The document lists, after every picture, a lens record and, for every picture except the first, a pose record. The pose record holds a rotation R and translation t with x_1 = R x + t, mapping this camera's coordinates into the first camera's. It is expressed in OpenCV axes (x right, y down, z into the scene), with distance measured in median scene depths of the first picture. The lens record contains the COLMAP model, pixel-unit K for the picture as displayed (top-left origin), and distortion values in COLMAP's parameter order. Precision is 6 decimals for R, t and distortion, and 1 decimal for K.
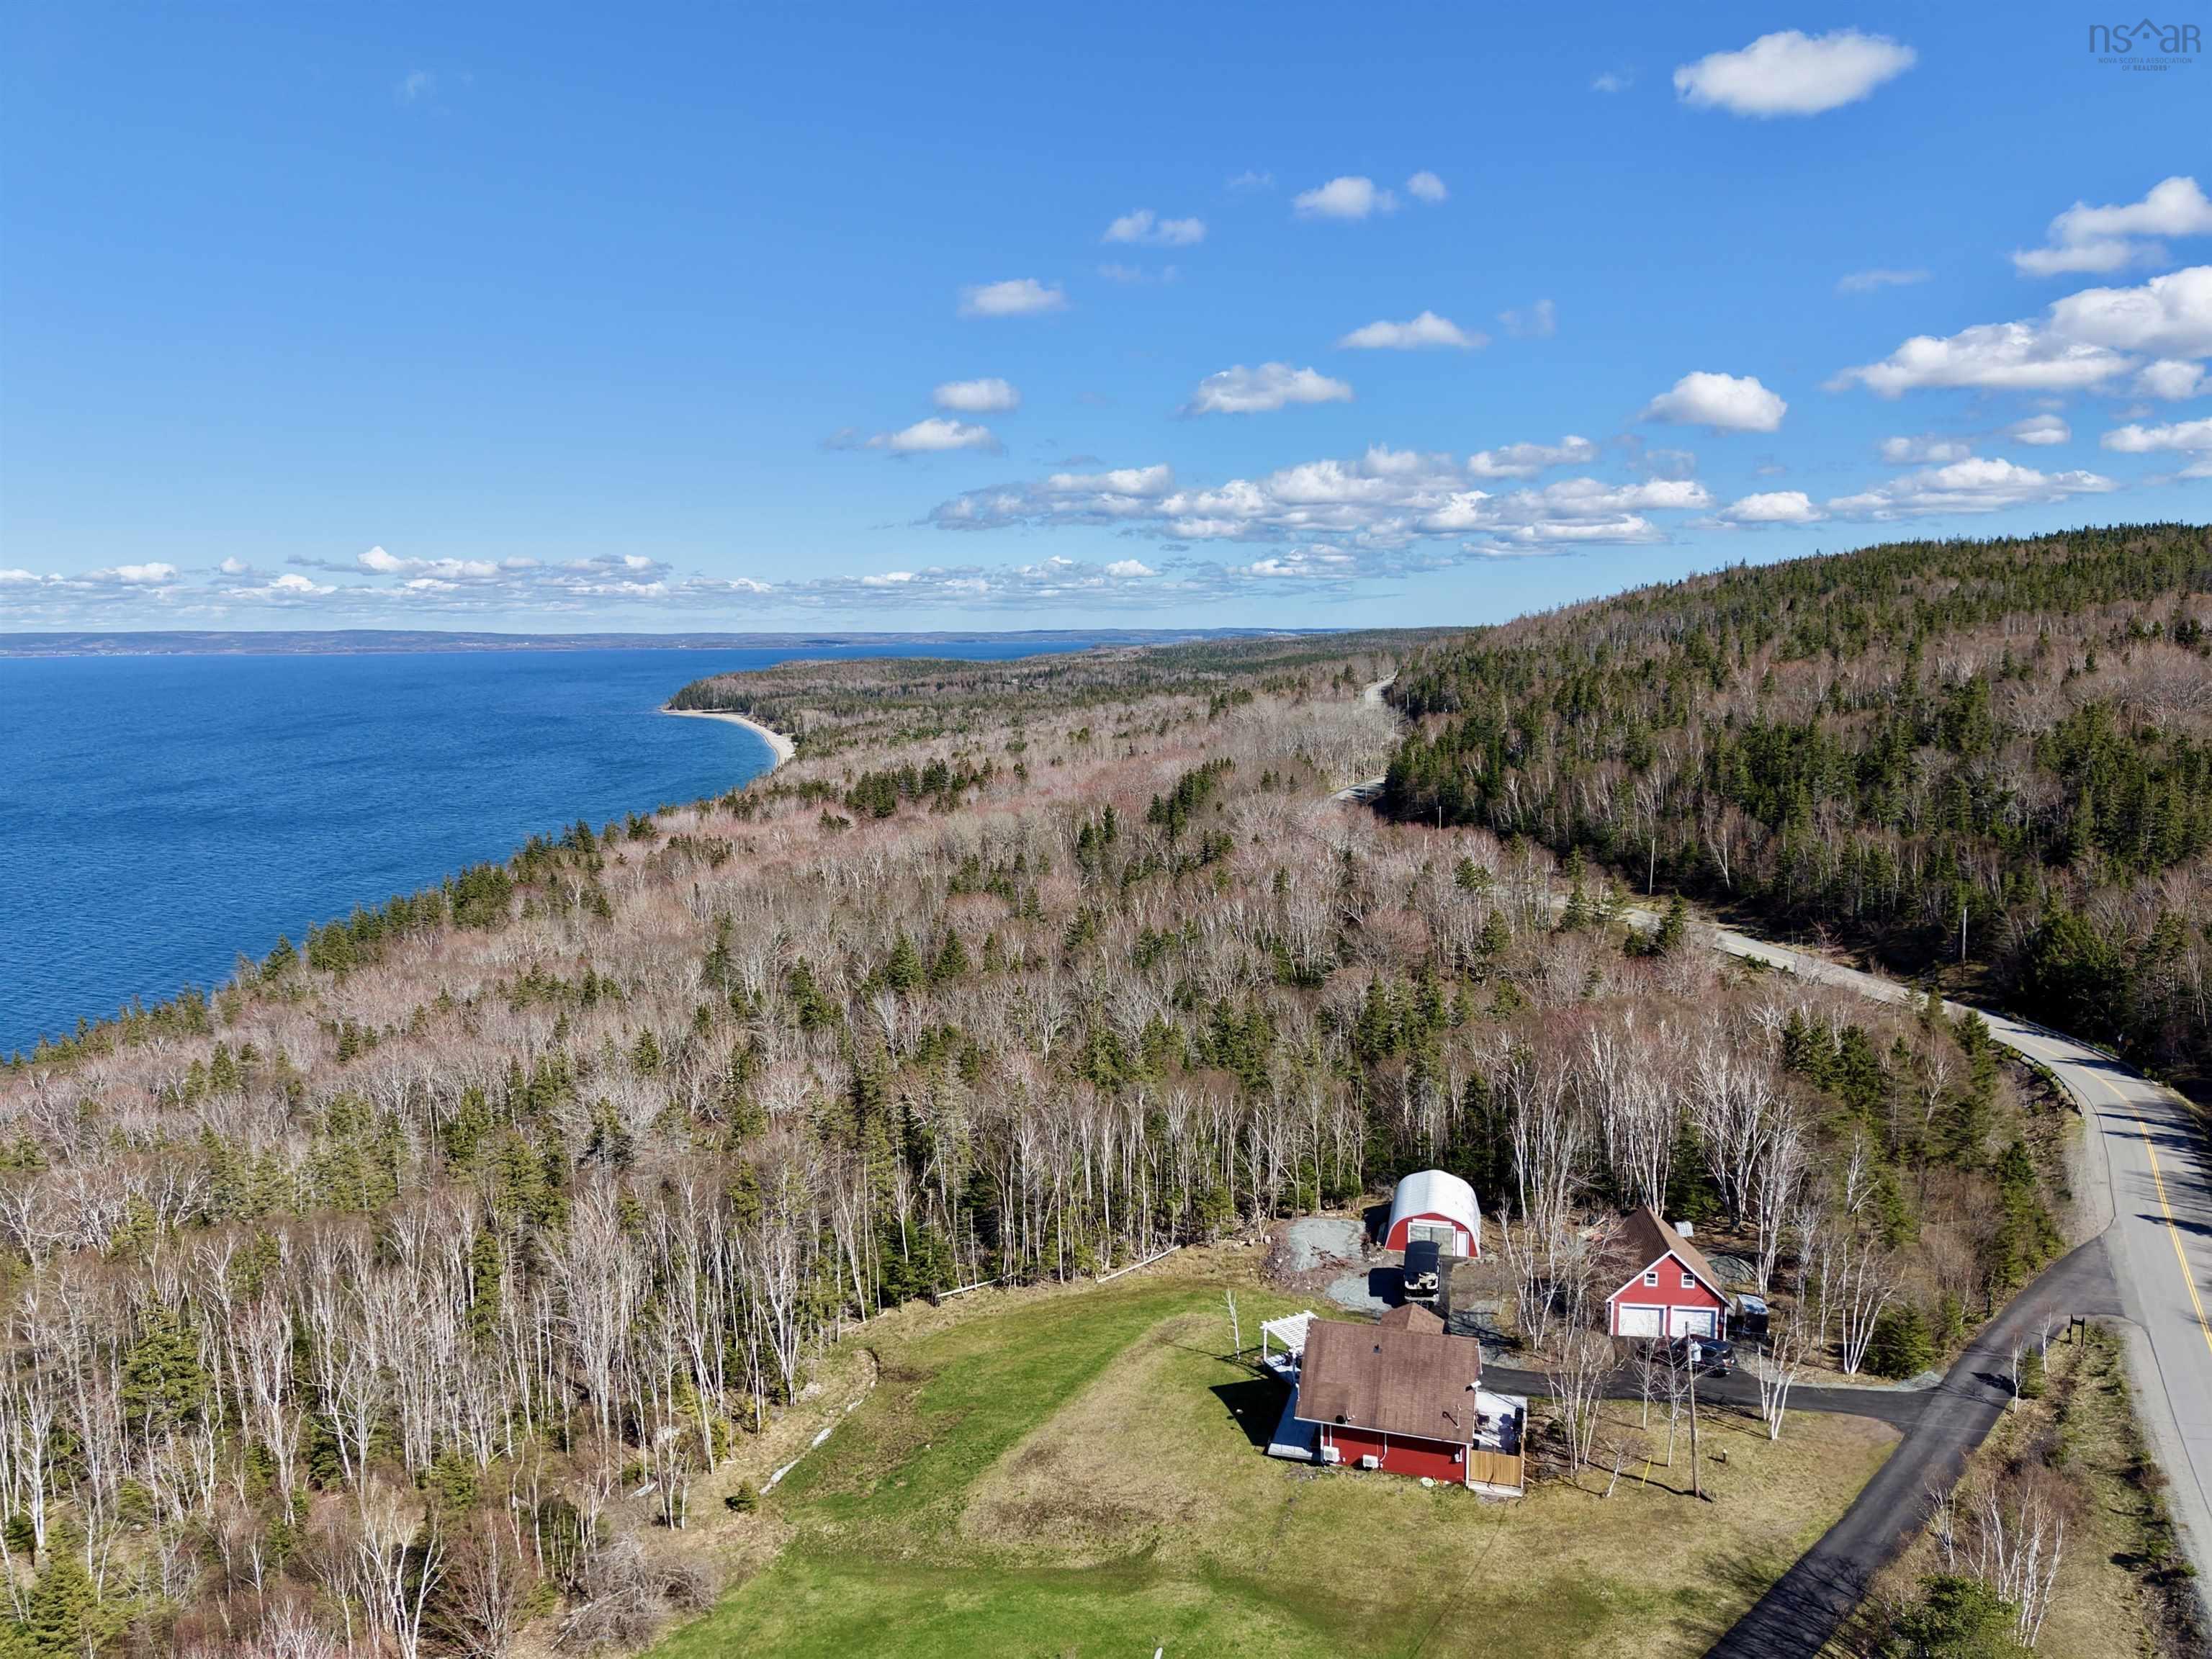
lens RADIAL K [[1478.4, 0, 1099.6], [0, 1478.4, 830.7], [0, 0, 1]] dist [0.015217, -0.010602]
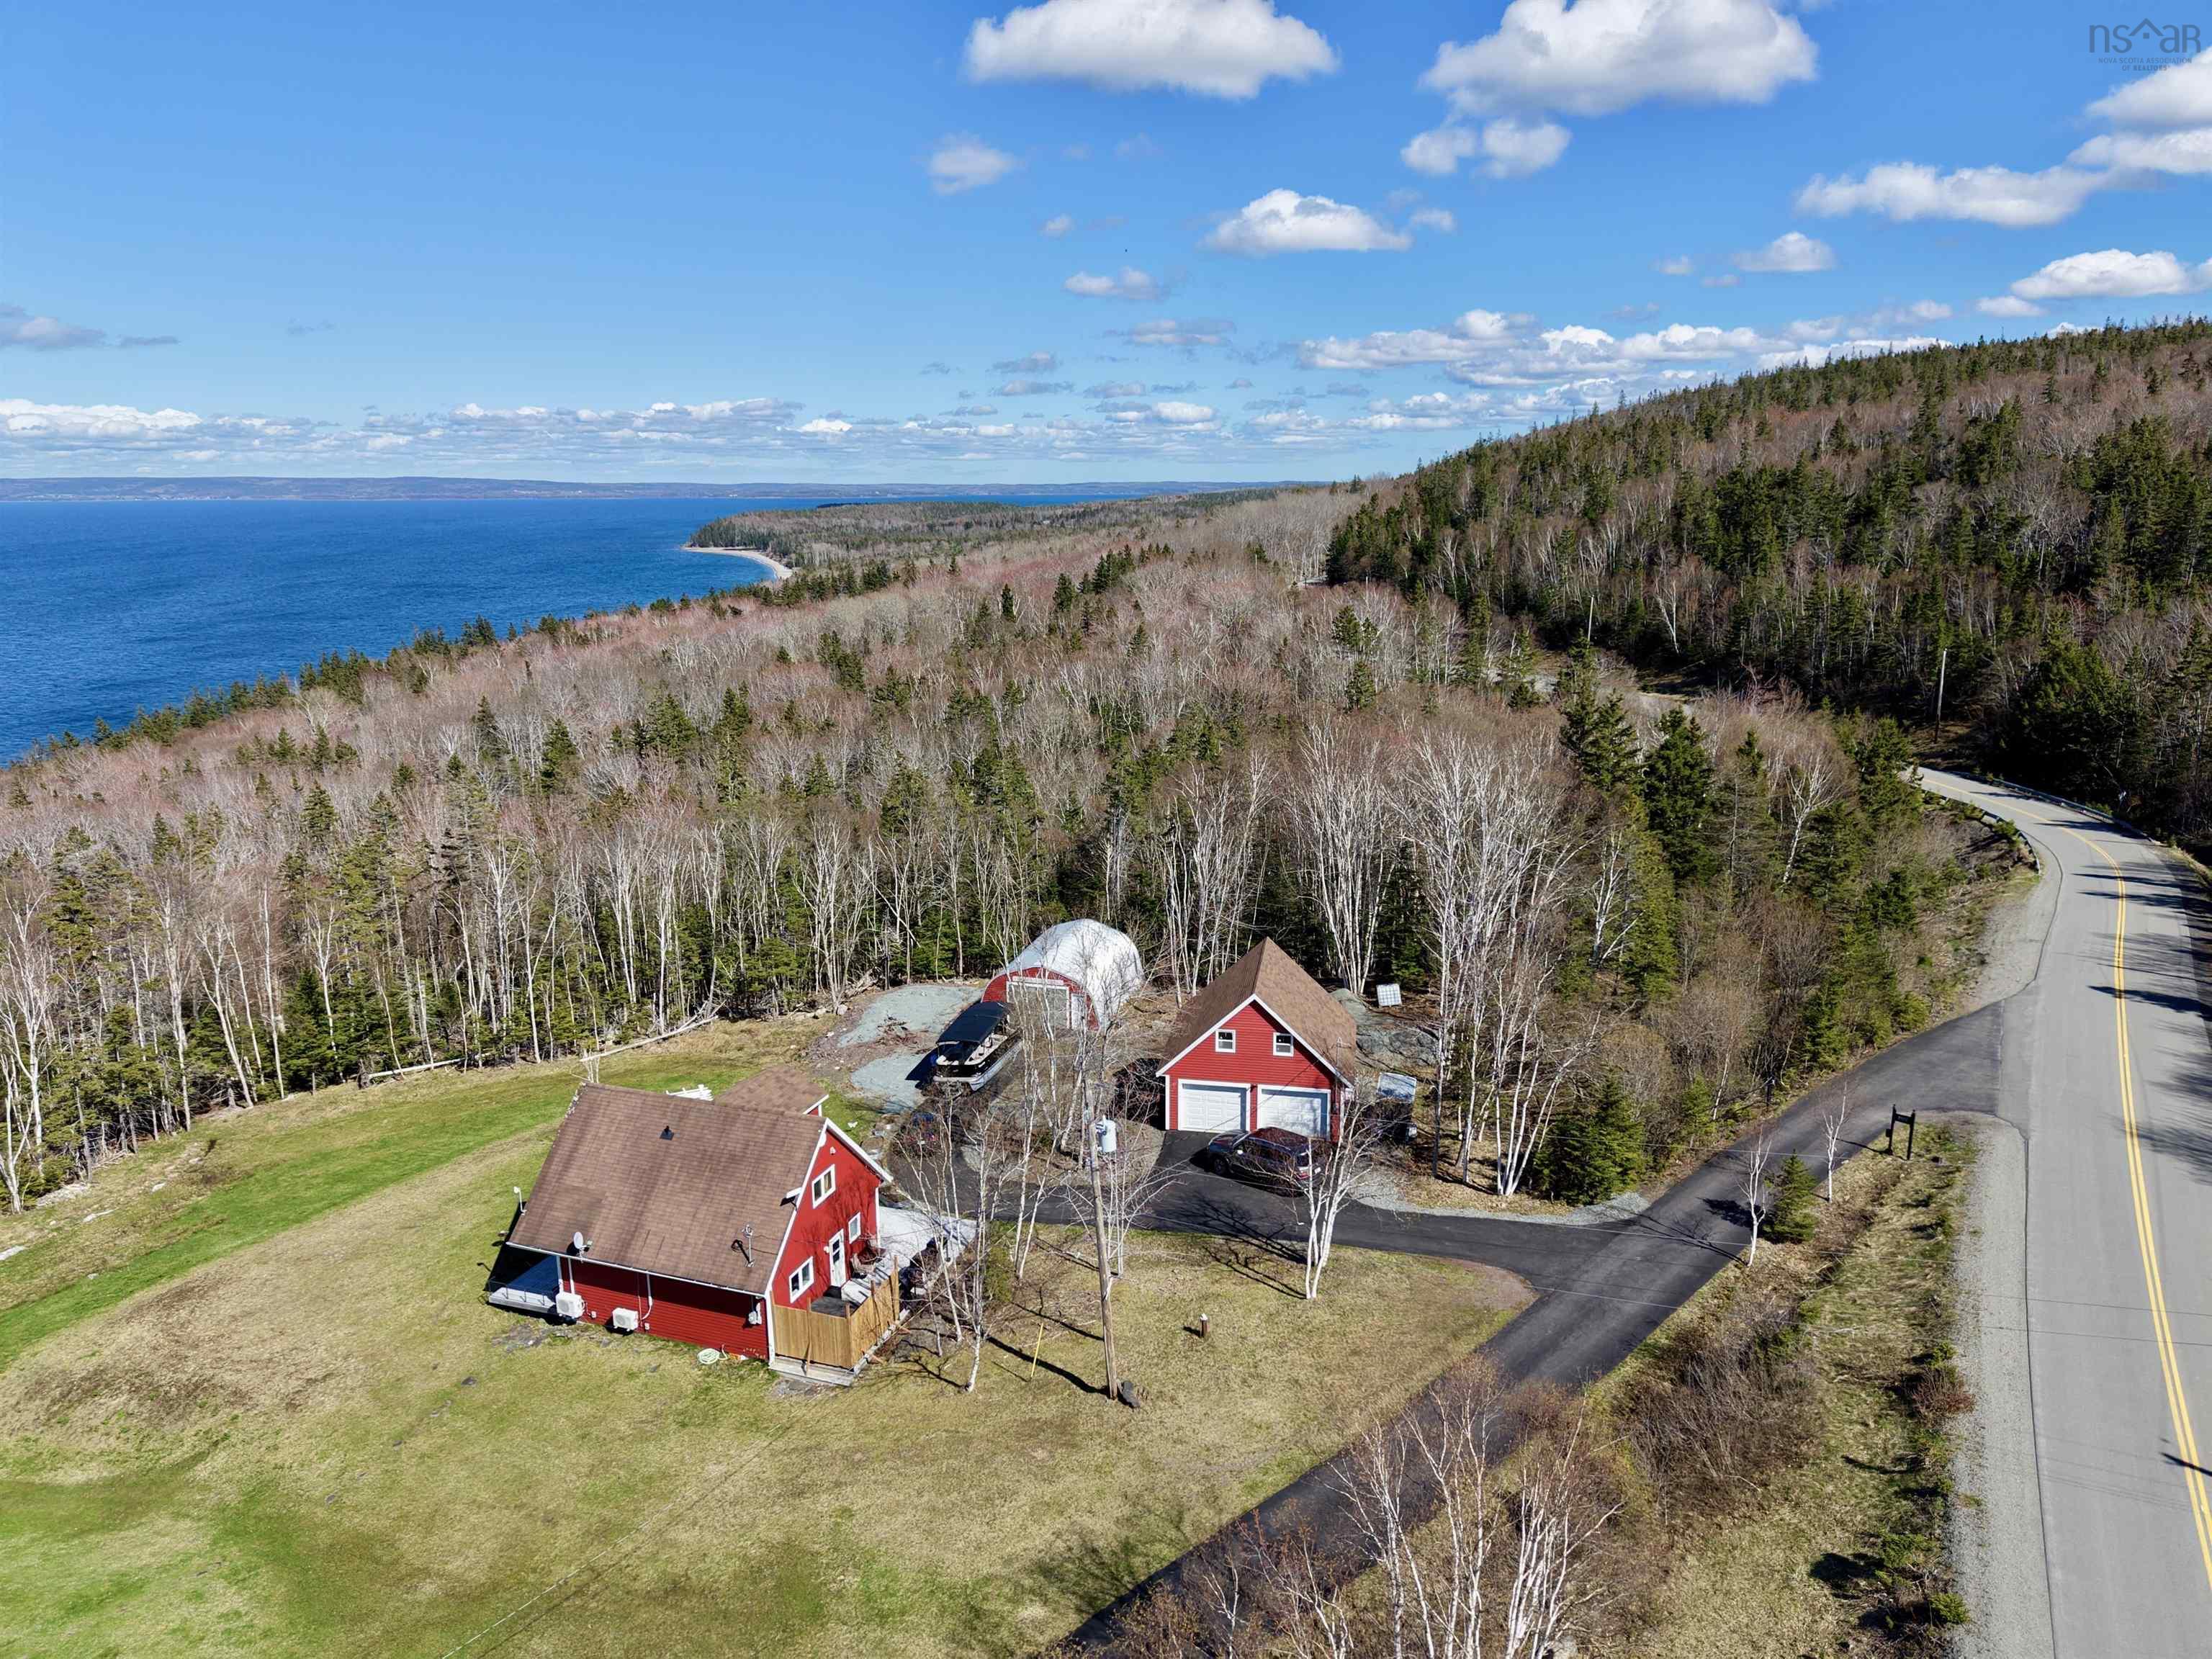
lens RADIAL K [[1478.4, 0, 1103.1], [0, 1478.4, 829.2], [0, 0, 1]] dist [0.015217, -0.010602]
pose [[0.999178, 0.016342, -0.037099, 0.271213], [-0.012834, 0.995593, 0.092894, 0.125010], [0.038453, -0.092341, 0.994985, 0.313706]]
